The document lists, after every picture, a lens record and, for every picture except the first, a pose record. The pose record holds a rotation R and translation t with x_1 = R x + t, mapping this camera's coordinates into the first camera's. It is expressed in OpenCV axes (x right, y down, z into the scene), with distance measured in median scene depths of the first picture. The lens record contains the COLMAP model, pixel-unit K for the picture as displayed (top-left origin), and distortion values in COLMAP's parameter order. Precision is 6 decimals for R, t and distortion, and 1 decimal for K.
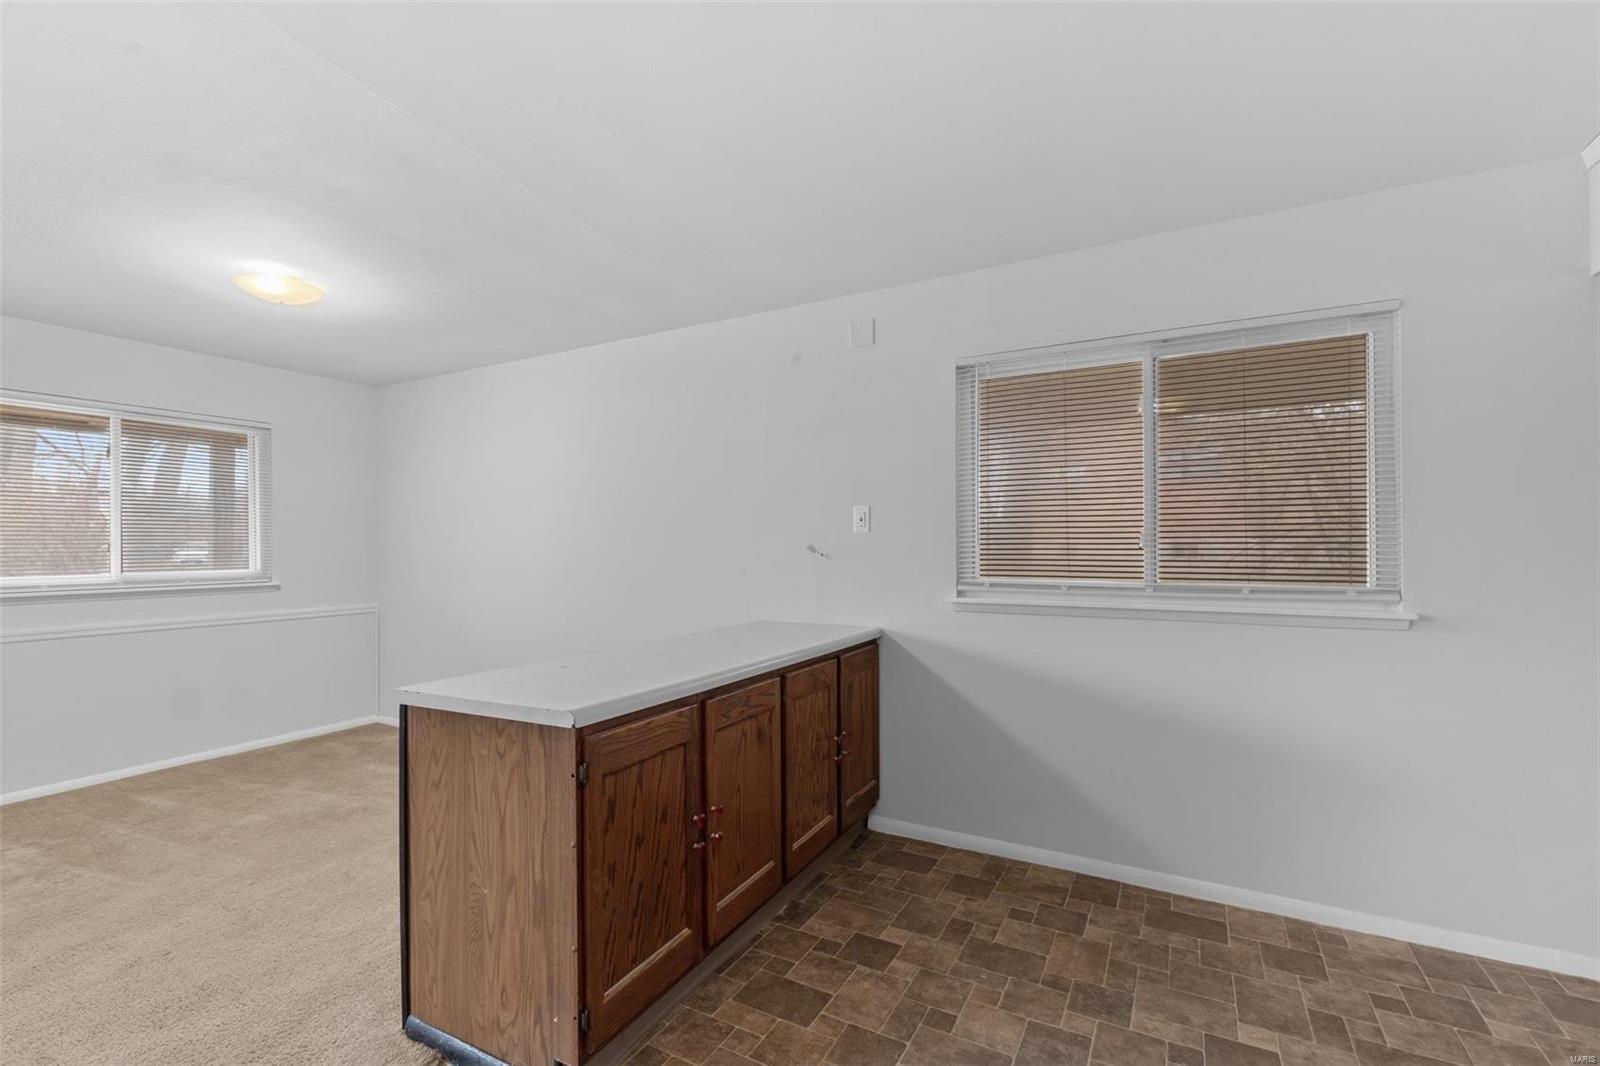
lens RADIAL K [[711.0, 0, 793.5], [0, 711.0, 527.7], [0, 0, 1]] dist [-0.001991, -0.000162]
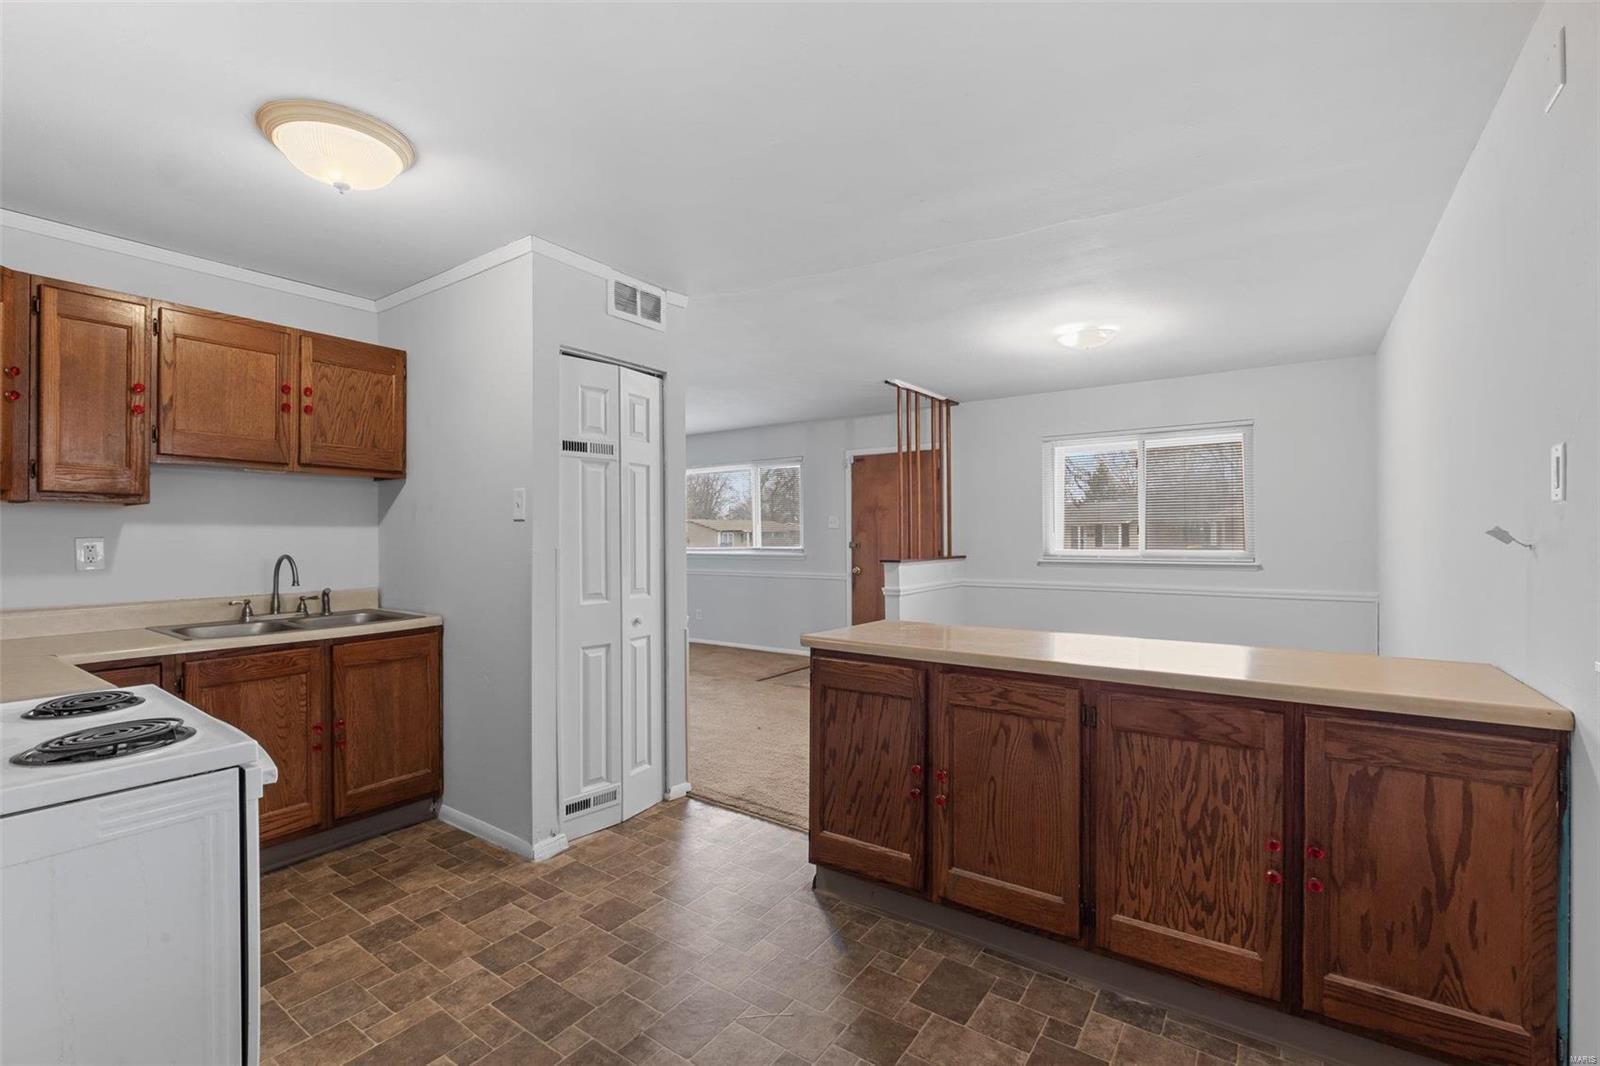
lens RADIAL K [[711.0, 0, 793.5], [0, 711.0, 527.7], [0, 0, 1]] dist [-0.001991, -0.000162]
pose [[-0.116380, -0.003163, -0.993200, 0.920850], [0.027107, 0.999612, -0.006359, 0.020612], [0.992835, -0.027663, -0.116249, 0.847037]]
